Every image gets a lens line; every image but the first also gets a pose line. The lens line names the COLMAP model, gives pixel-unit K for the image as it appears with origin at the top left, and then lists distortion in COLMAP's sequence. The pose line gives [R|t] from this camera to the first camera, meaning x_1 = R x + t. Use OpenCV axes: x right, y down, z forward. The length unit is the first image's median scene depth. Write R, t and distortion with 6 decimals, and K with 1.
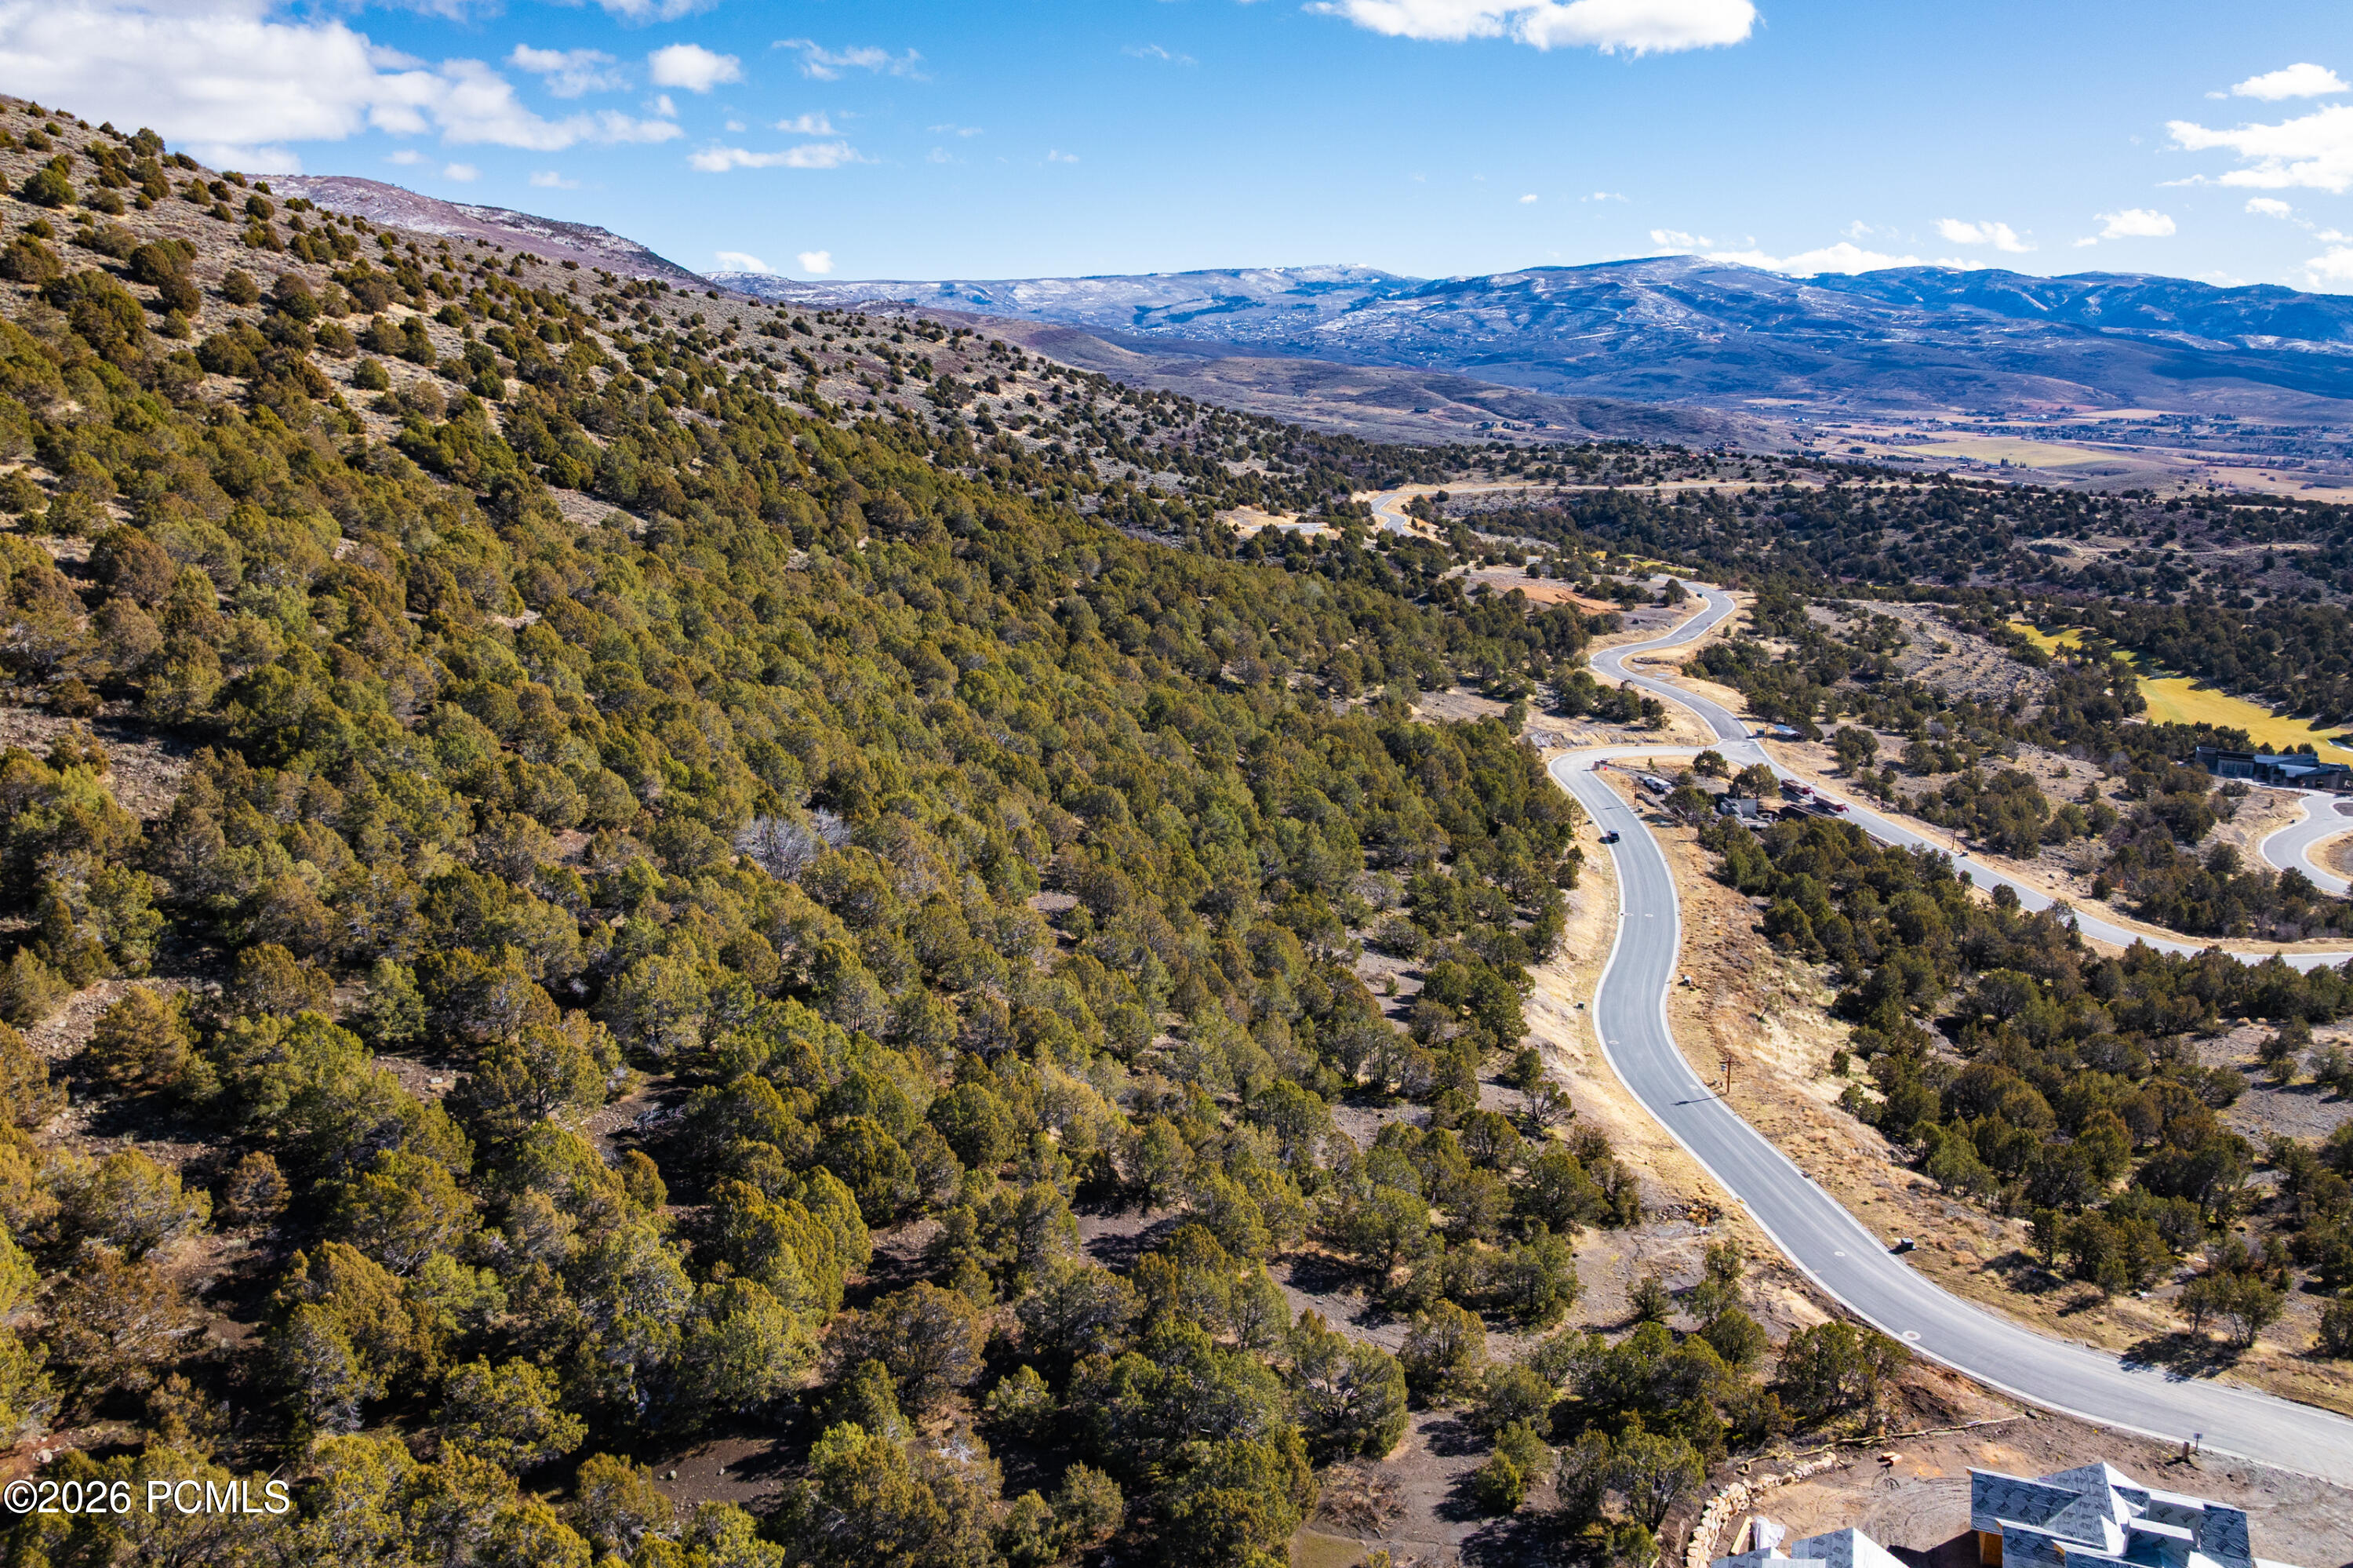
lens RADIAL K [[1651.0, 0, 1179.8], [0, 1651.0, 759.3], [0, 0, 1]] dist [-0.043239, 0.002611]
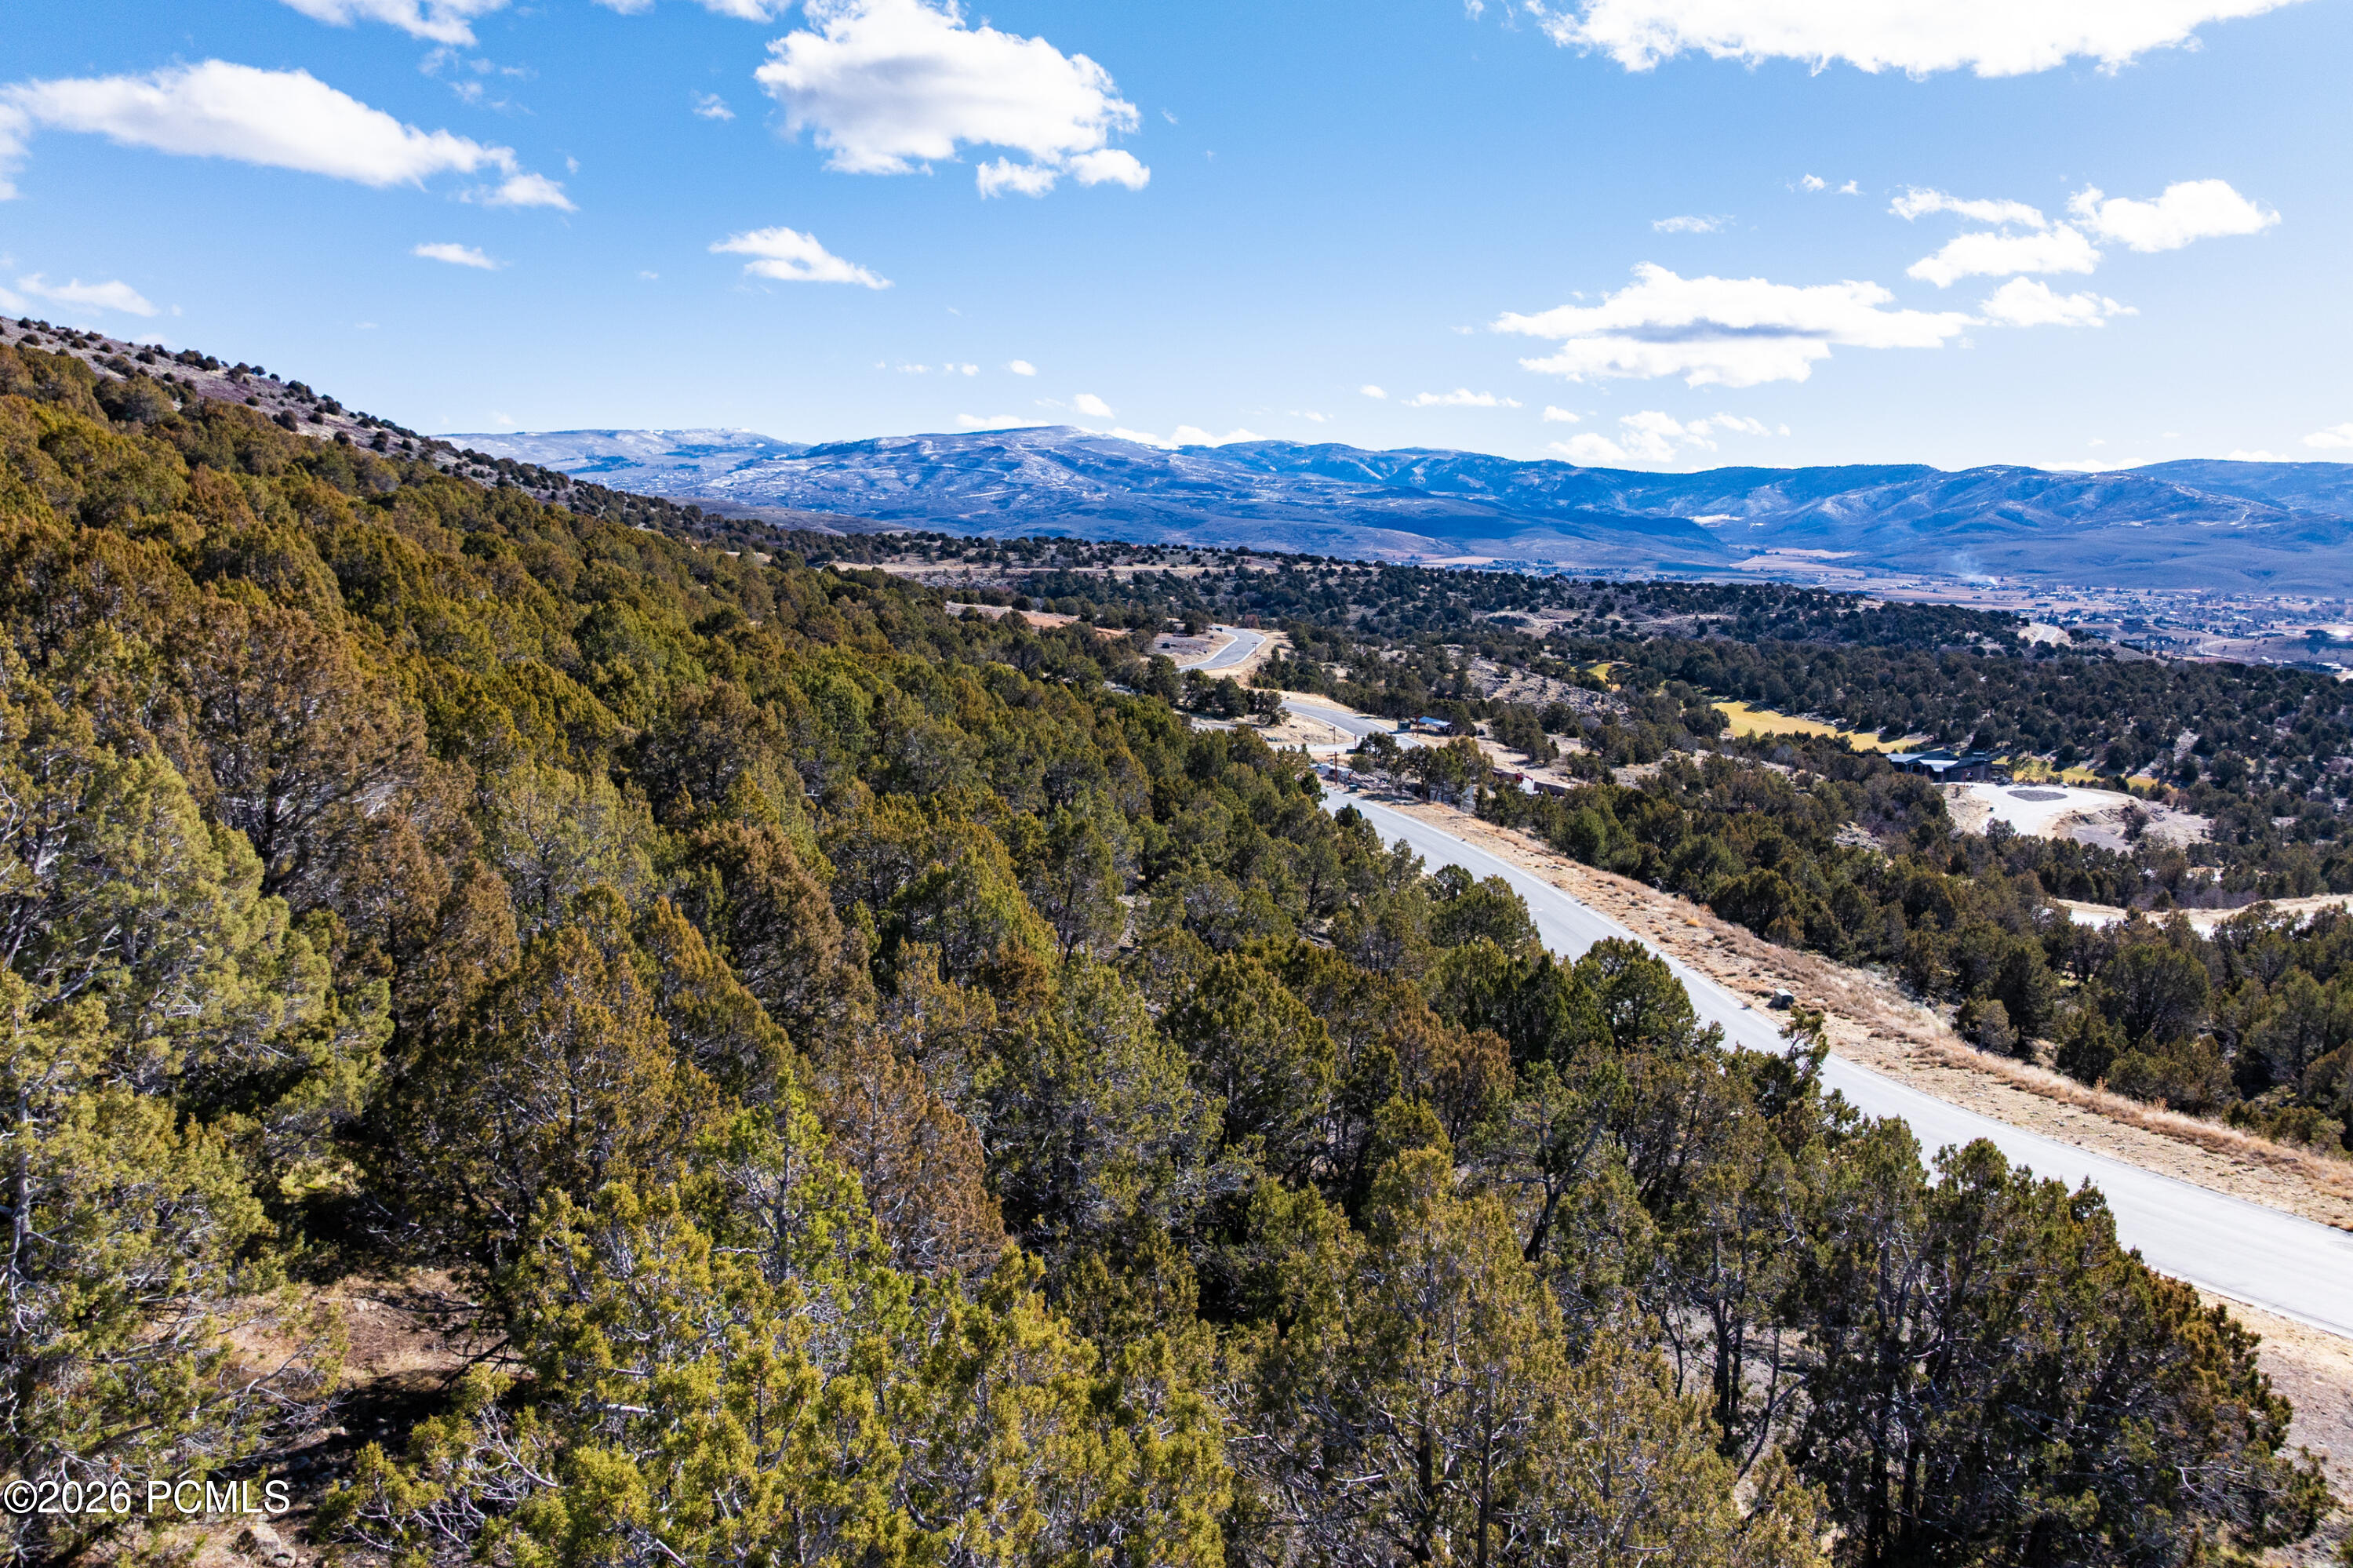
lens RADIAL K [[1651.0, 0, 1184.9], [0, 1651.0, 778.6], [0, 0, 1]] dist [-0.043239, 0.002611]
pose [[0.934647, -0.045470, 0.352658, 0.001429], [0.076523, 0.994272, -0.074611, 0.019994], [-0.347246, 0.096721, 0.932773, 0.132951]]
